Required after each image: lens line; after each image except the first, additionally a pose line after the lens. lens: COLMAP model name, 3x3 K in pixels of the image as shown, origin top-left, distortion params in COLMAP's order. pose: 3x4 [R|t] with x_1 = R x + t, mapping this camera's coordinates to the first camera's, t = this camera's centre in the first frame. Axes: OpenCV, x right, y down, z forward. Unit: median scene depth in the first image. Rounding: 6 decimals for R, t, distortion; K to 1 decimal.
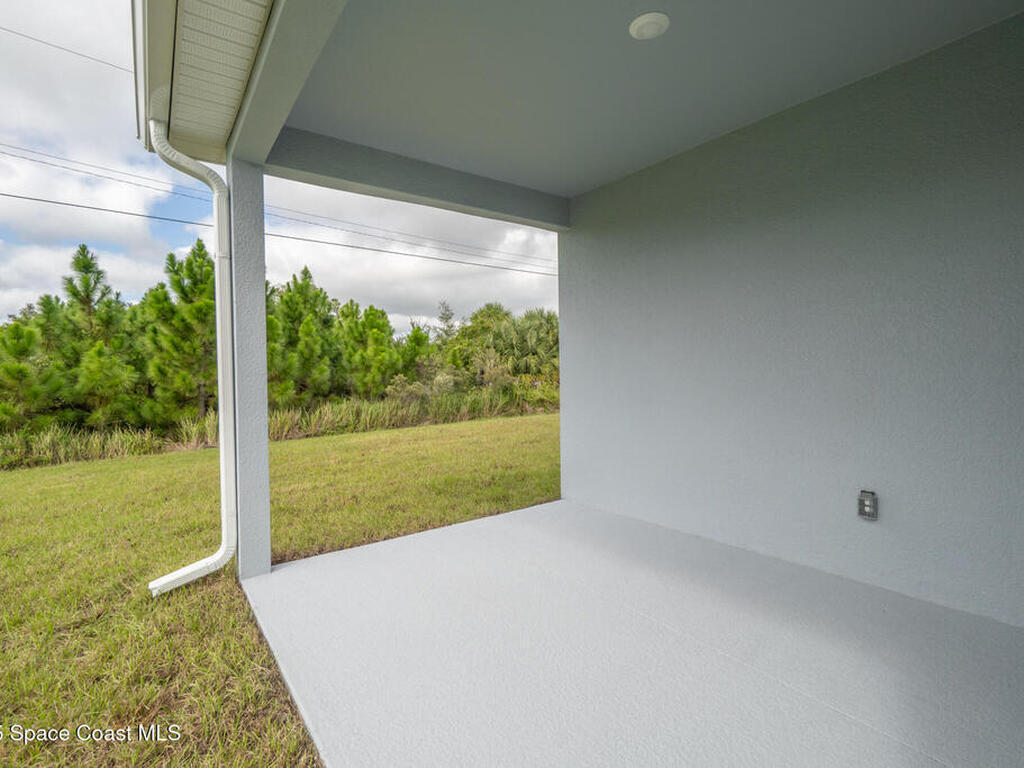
lens RADIAL K [[492.7, 0, 493.2], [0, 492.7, 375.9], [0, 0, 1]] dist [-0.003725, 0.000945]
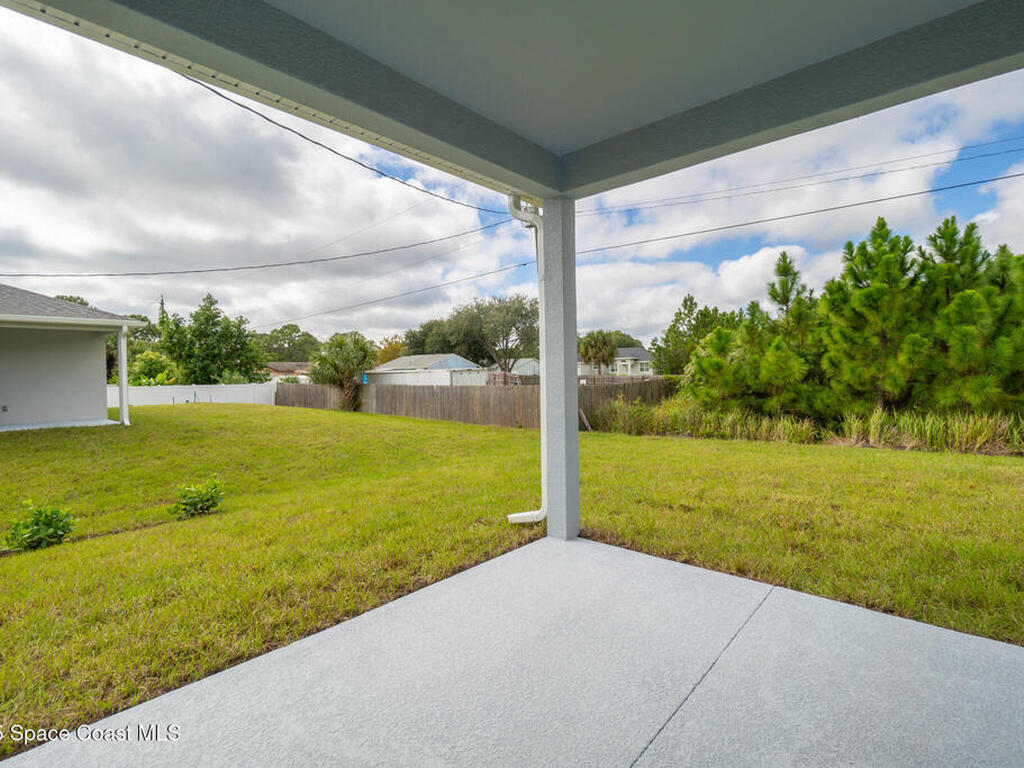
lens RADIAL K [[492.7, 0, 508.0], [0, 492.7, 385.8], [0, 0, 1]] dist [-0.003725, 0.000945]
pose [[0.233058, 0.039849, -0.971646, 0.143204], [-0.000366, 0.999164, 0.040890, -0.004838], [0.972463, -0.009174, 0.232878, 0.128805]]
